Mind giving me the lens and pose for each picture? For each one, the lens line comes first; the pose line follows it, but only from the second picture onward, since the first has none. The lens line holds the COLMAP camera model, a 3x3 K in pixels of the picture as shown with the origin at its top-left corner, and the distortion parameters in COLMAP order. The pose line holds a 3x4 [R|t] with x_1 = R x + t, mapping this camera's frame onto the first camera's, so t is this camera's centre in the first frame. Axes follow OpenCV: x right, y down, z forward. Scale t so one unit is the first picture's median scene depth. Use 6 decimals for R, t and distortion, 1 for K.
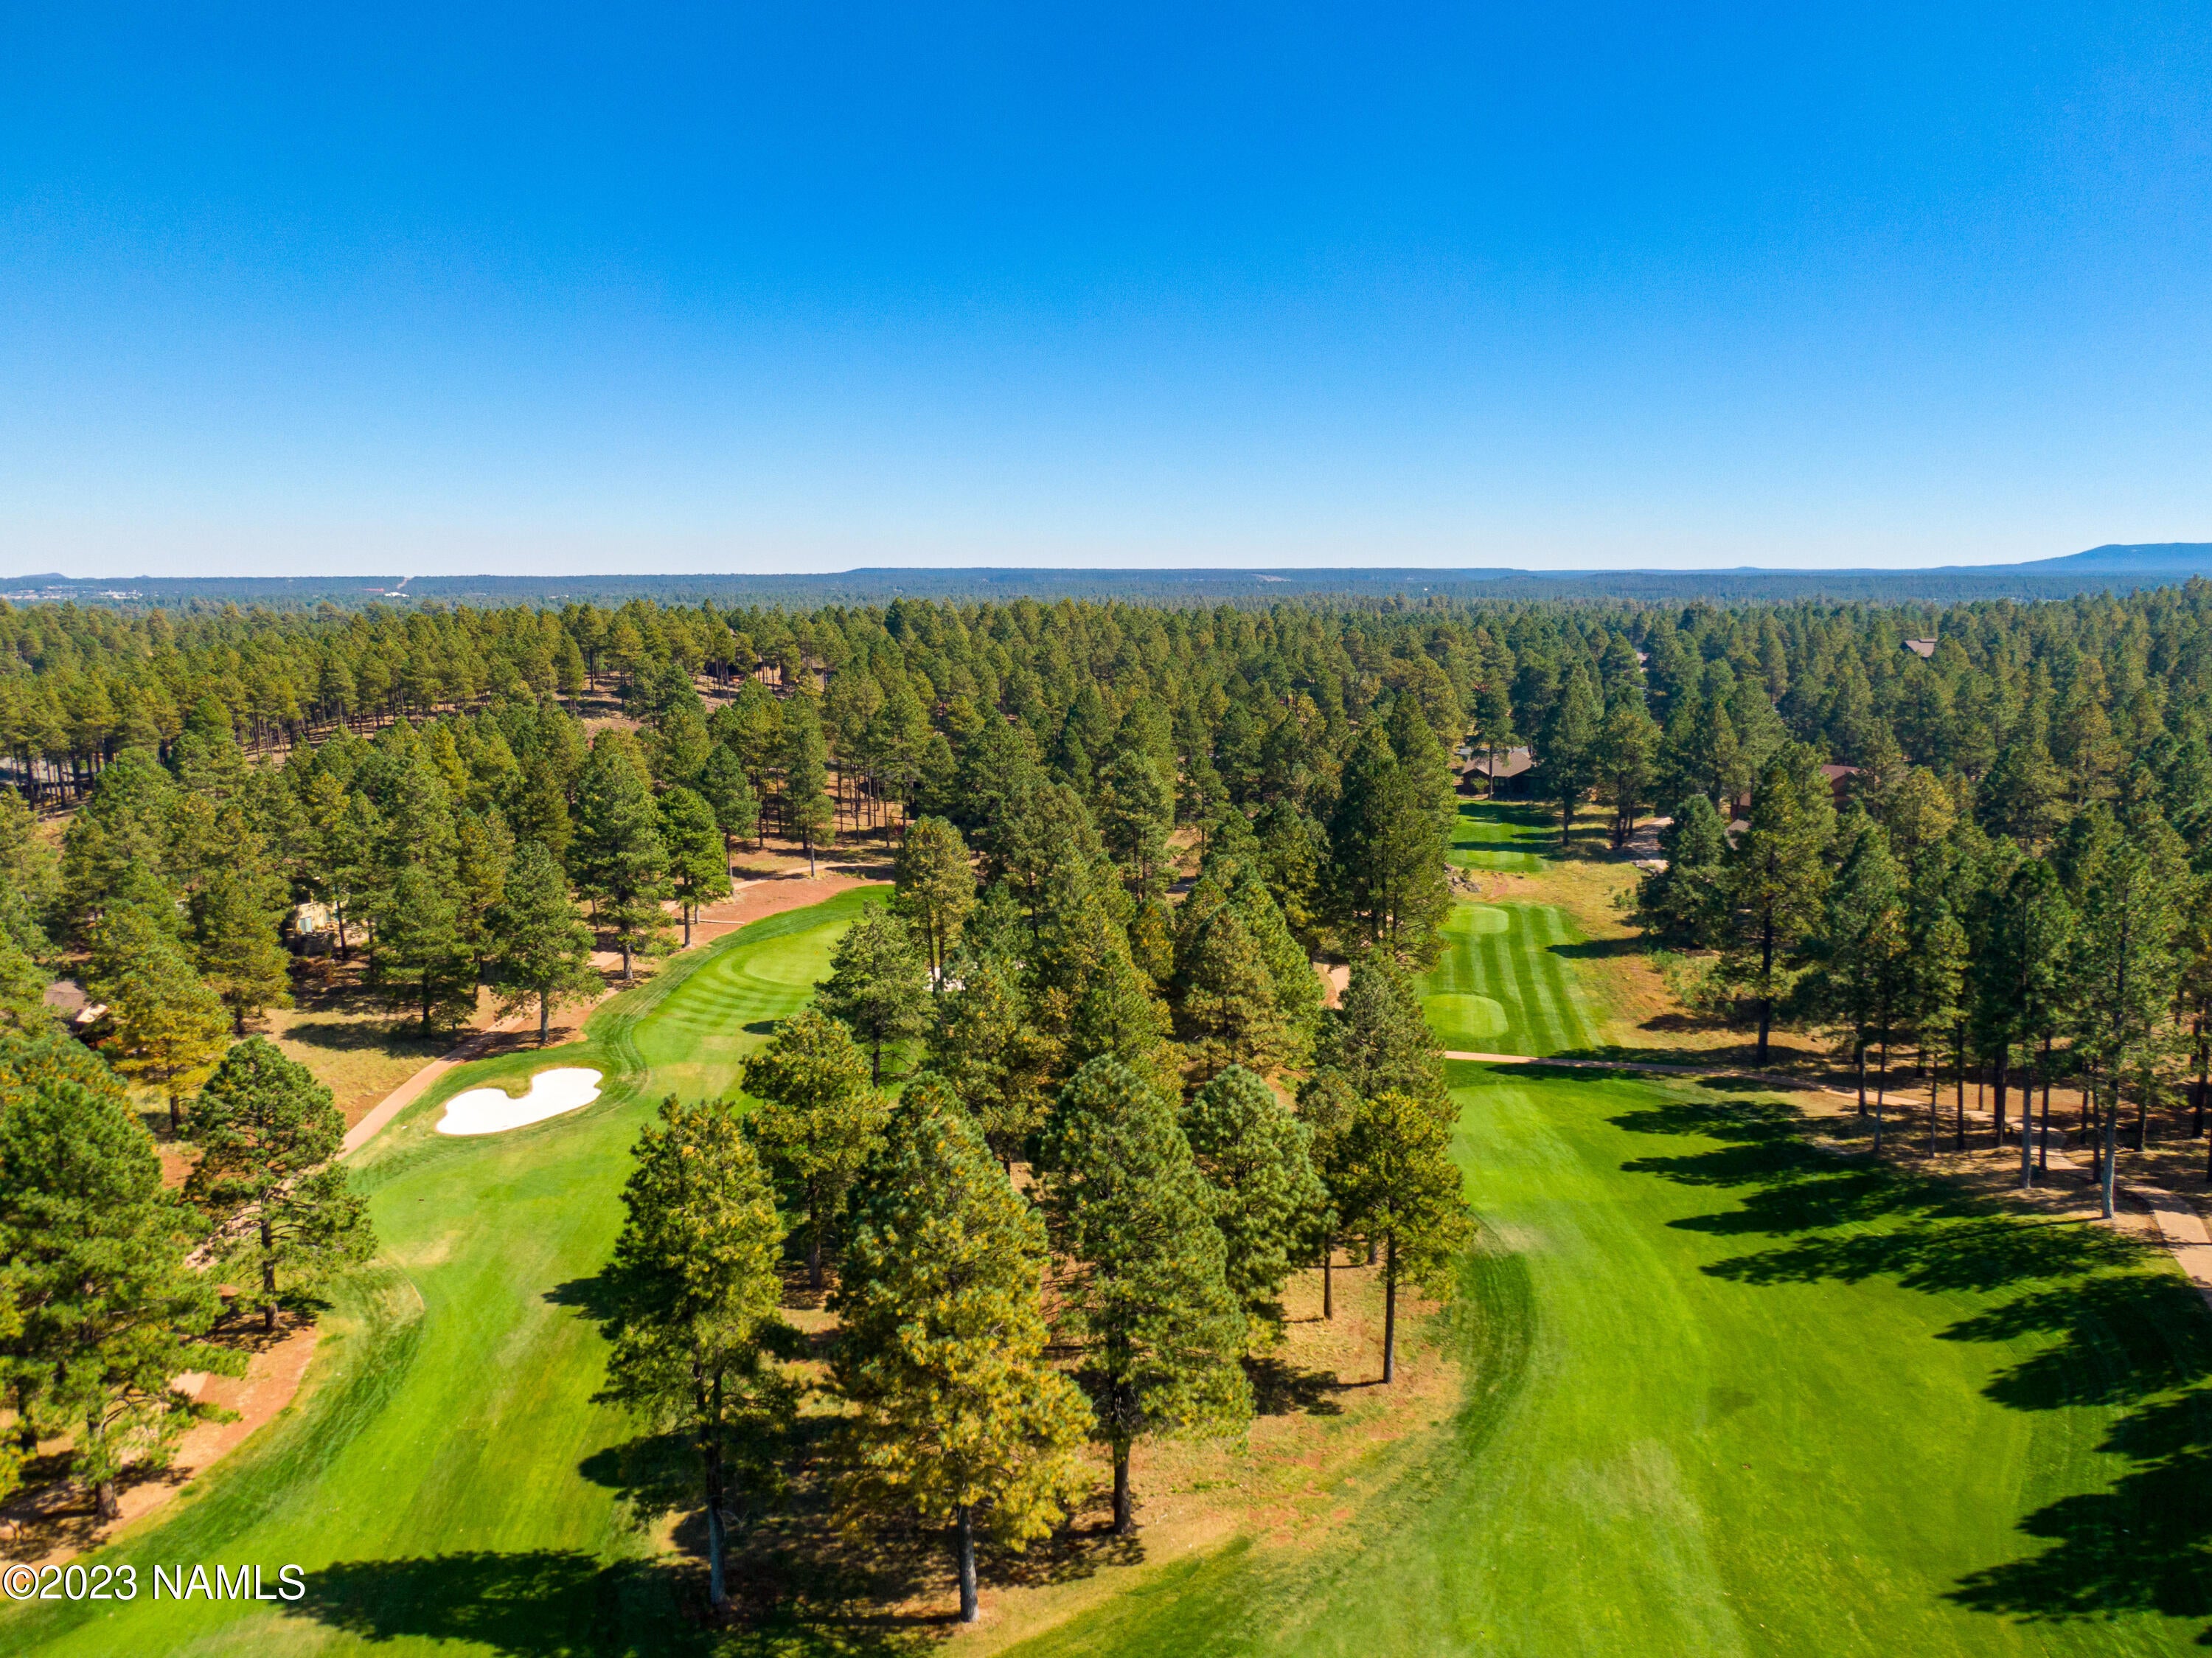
lens RADIAL K [[1700.1, 0, 1068.5], [0, 1700.1, 869.2], [0, 0, 1]] dist [0.030626, -0.038056]
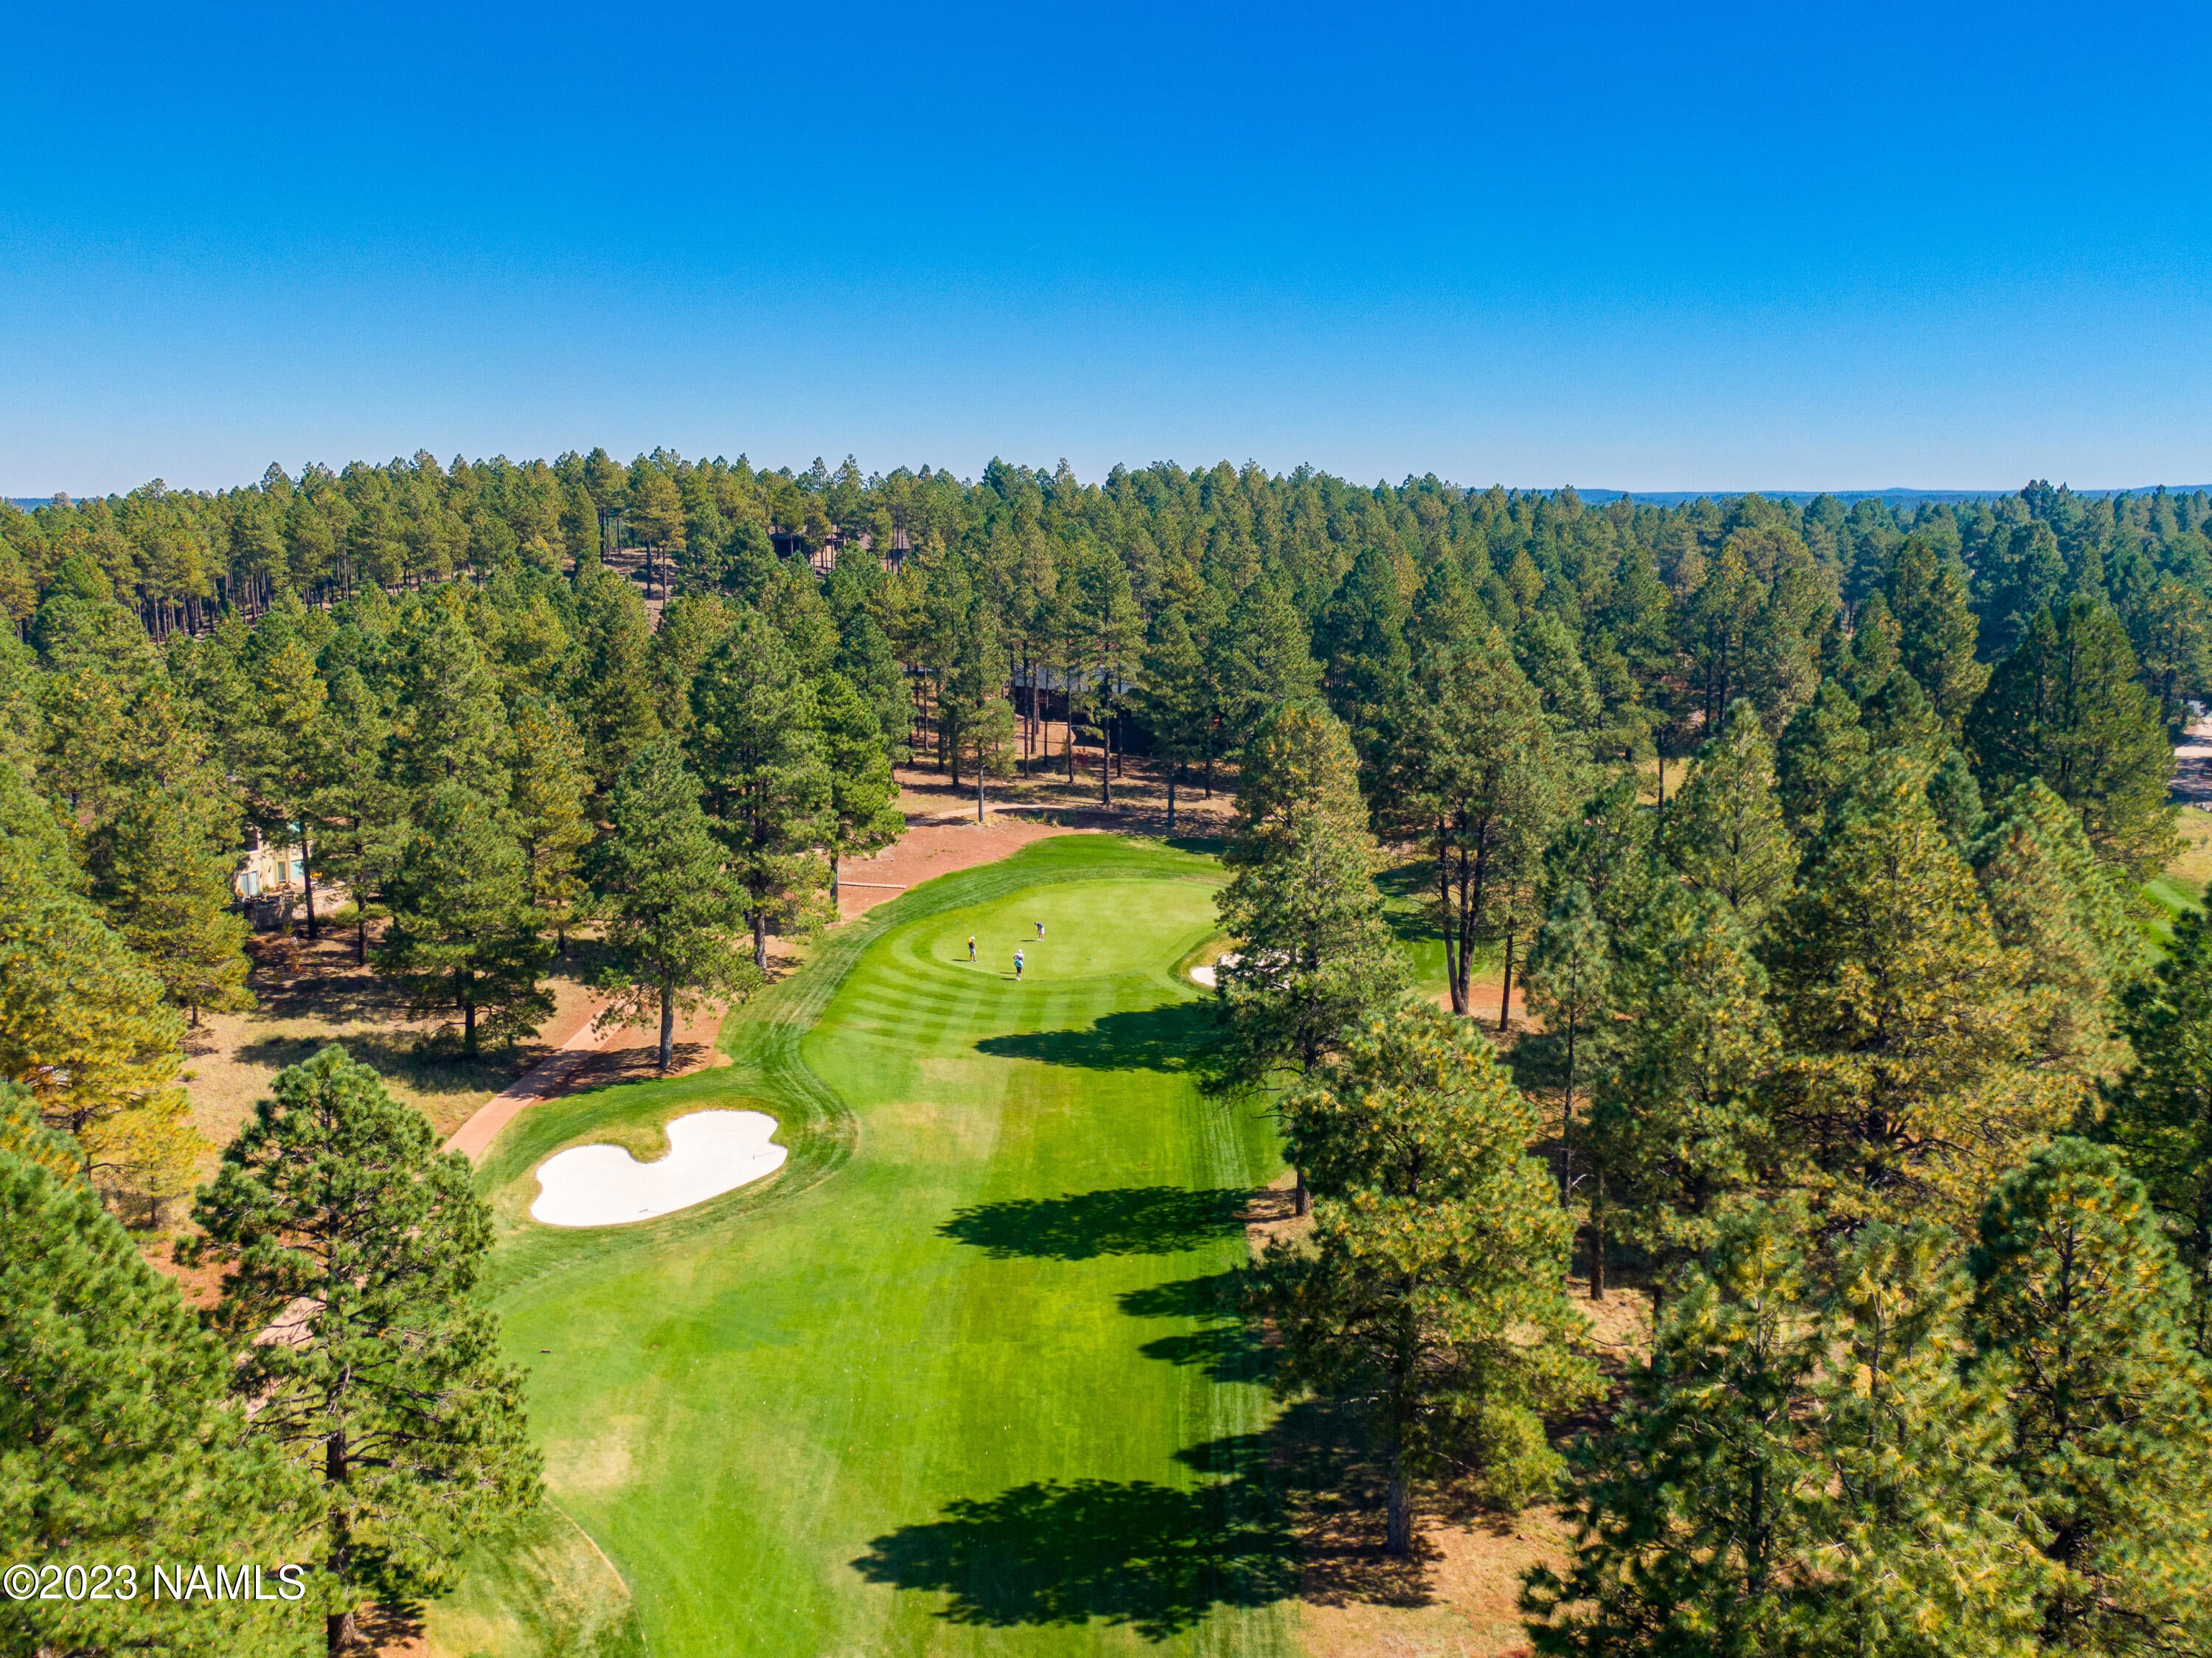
lens RADIAL K [[2034.2, 0, 1015.9], [0, 2034.2, 822.6], [0, 0, 1]] dist [0.020567, 0.000000]
pose [[0.999994, 0.002056, -0.002626, -0.178793], [-0.002111, 0.999774, -0.021168, 0.028573], [0.002582, 0.021173, 0.999772, 0.267414]]
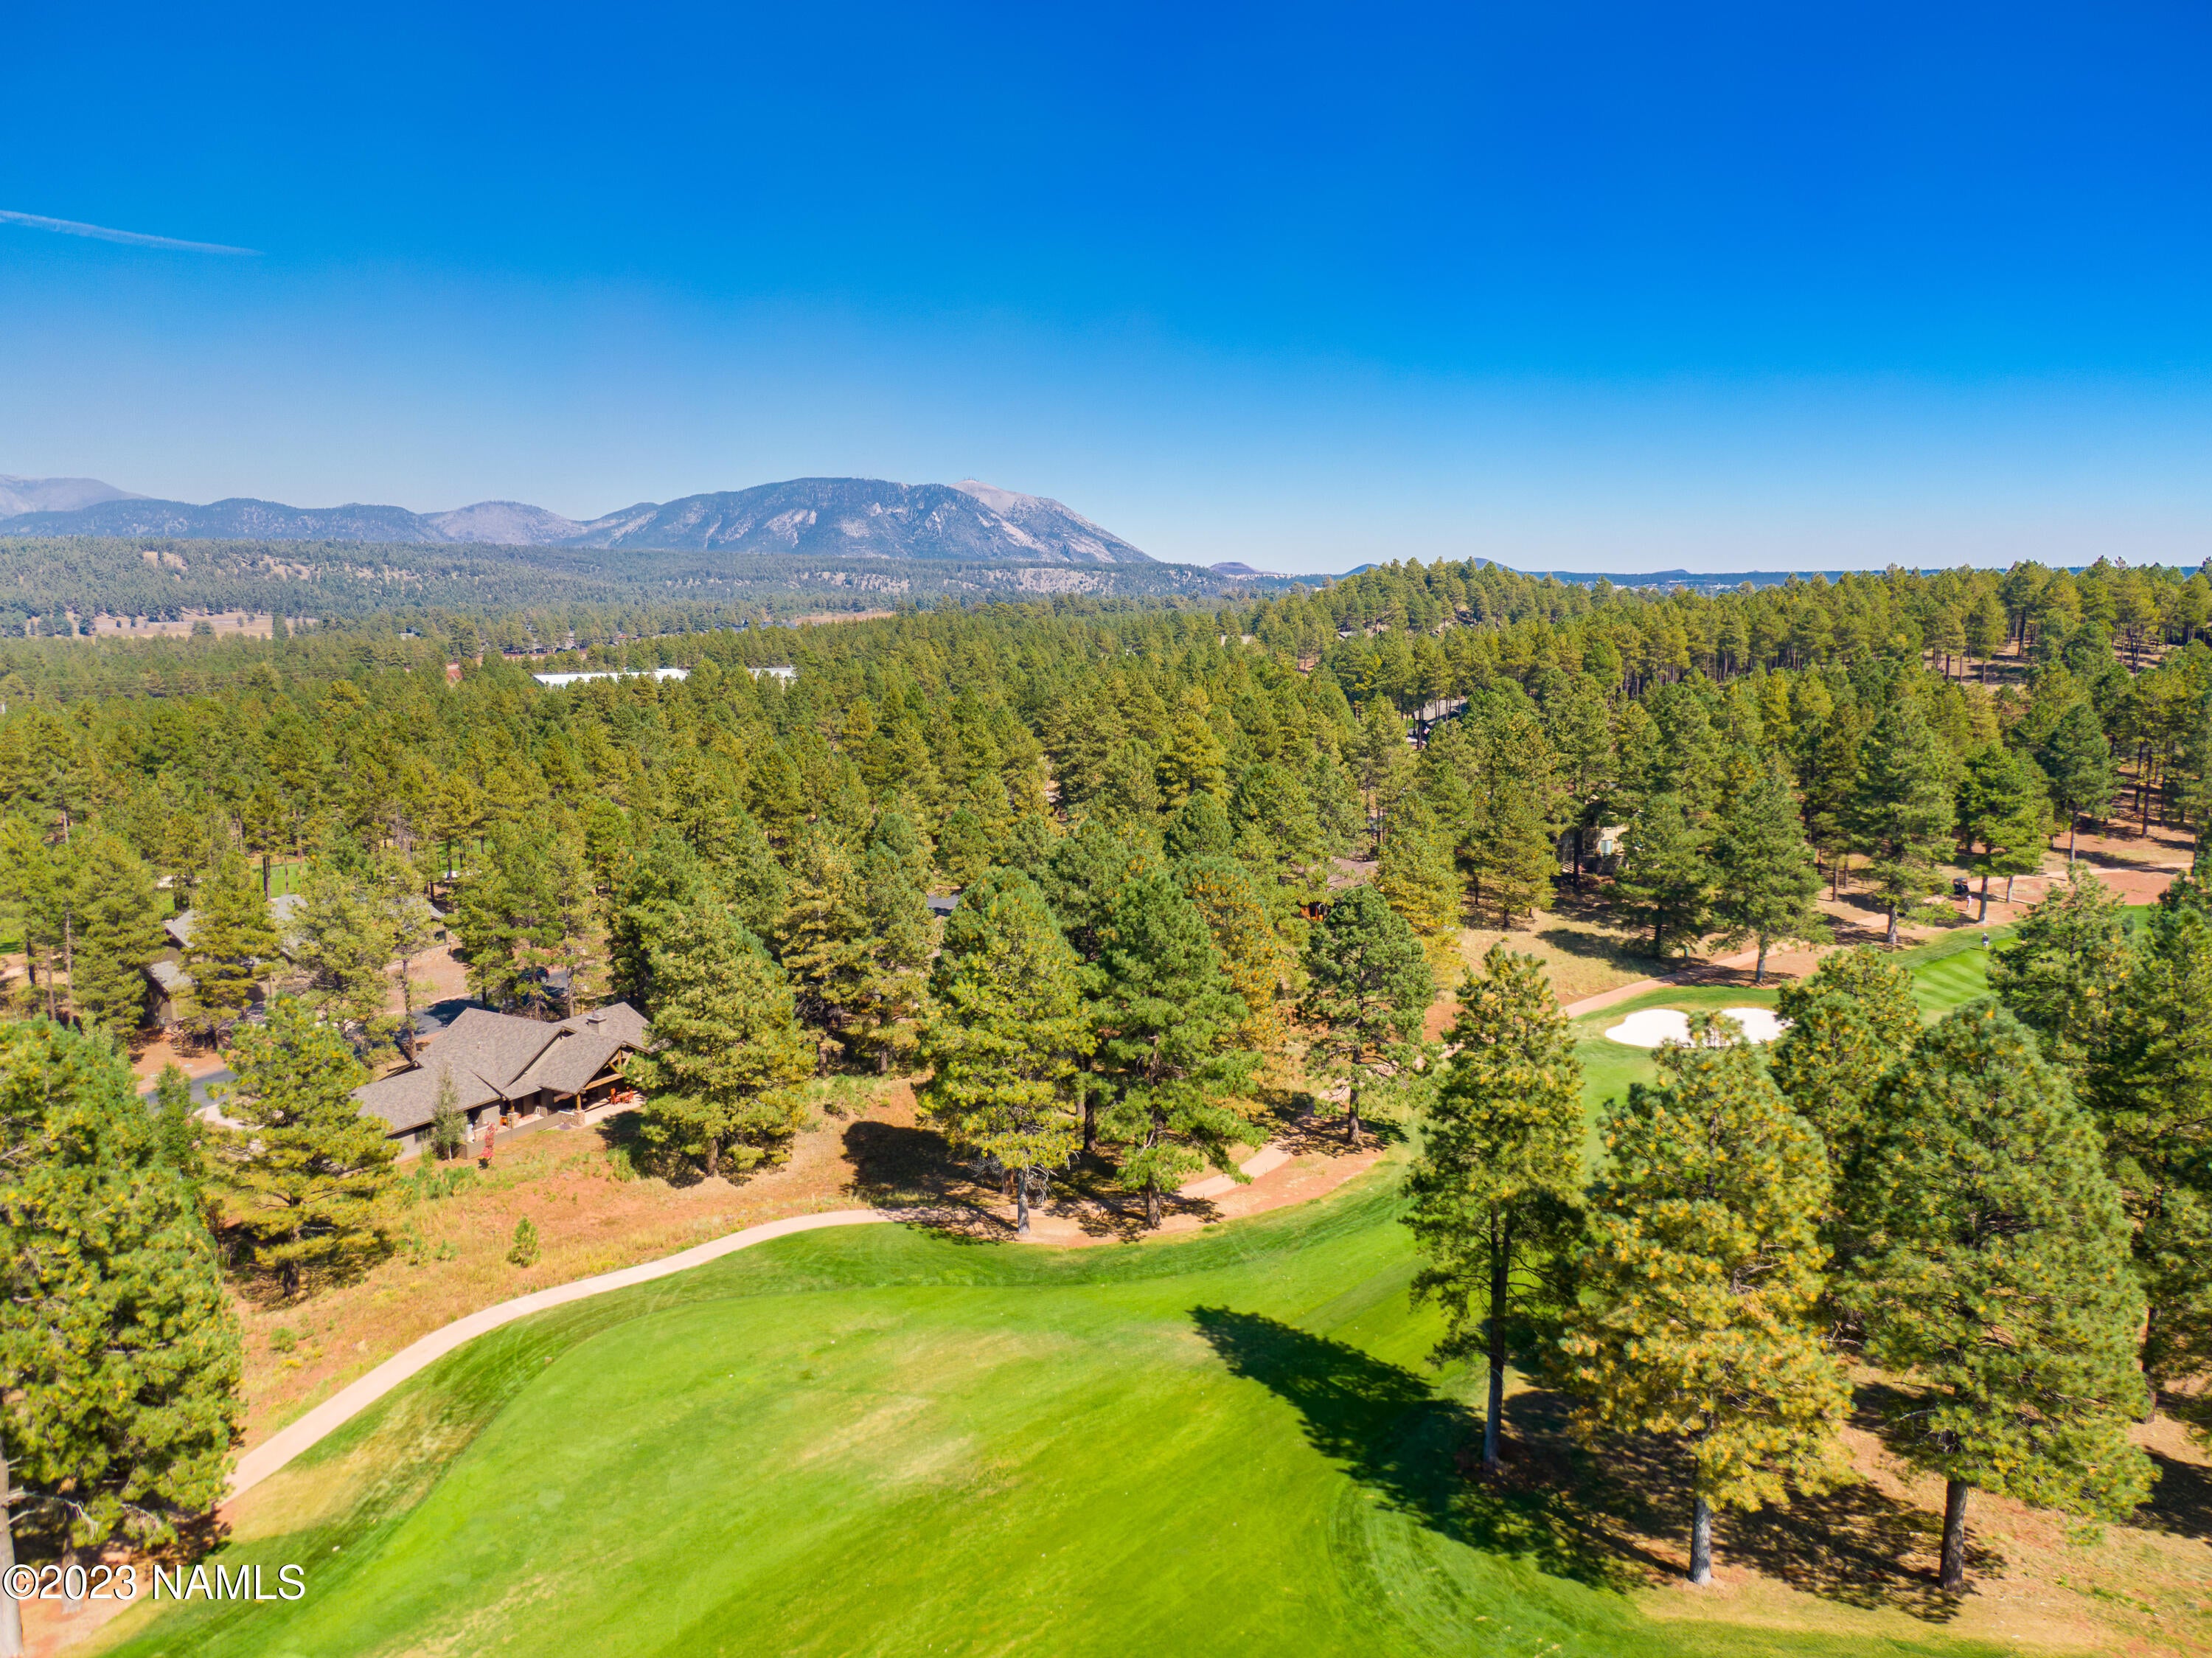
lens RADIAL K [[1700.1, 0, 1116.1], [0, 1700.1, 862.4], [0, 0, 1]] dist [0.030626, -0.038056]
pose [[0.651943, 0.123438, -0.748153, 0.171706], [-0.126785, 0.990516, 0.052945, 0.028057], [0.747593, 0.060337, 0.661410, 0.076281]]
